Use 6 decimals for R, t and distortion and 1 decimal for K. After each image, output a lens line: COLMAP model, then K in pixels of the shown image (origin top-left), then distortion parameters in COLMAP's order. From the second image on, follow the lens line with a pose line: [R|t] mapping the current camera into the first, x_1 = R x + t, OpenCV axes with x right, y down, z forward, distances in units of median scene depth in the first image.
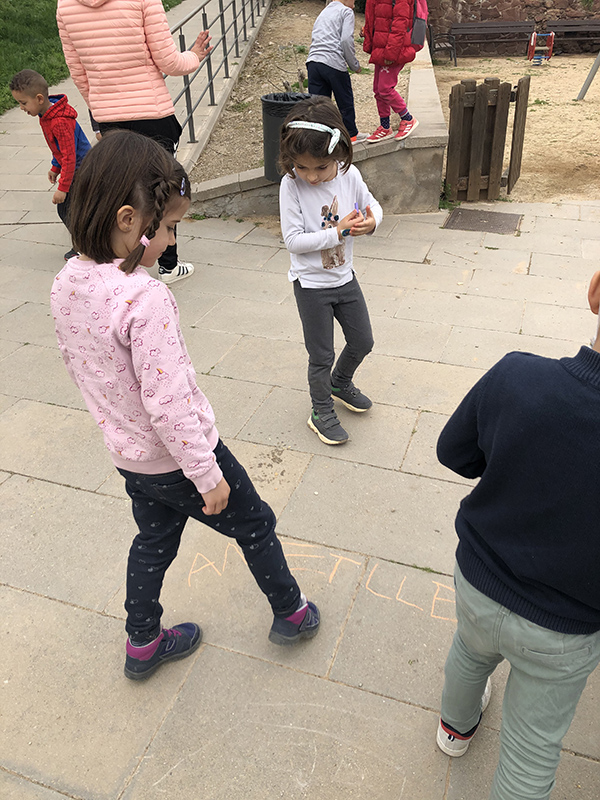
lens RADIAL K [[654.4, 0, 300.0], [0, 654.4, 400.0], [0, 0, 1]] dist [0.024302, -0.007364]
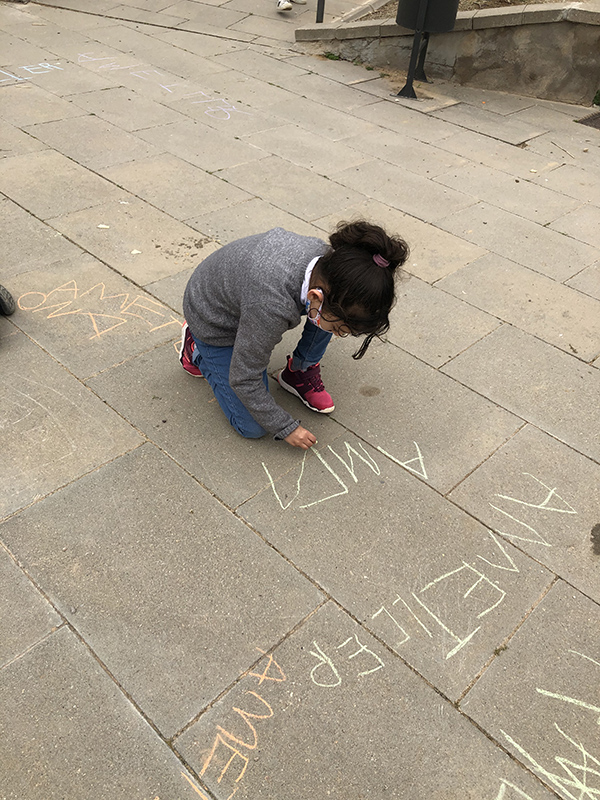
lens RADIAL K [[654.4, 0, 300.0], [0, 654.4, 400.0], [0, 0, 1]] dist [0.024302, -0.007364]
pose [[0.904220, 0.335620, -0.264093, 0.238532], [-0.295572, 0.938161, 0.180253, 0.042324], [0.308258, -0.084930, 0.947504, 0.001413]]
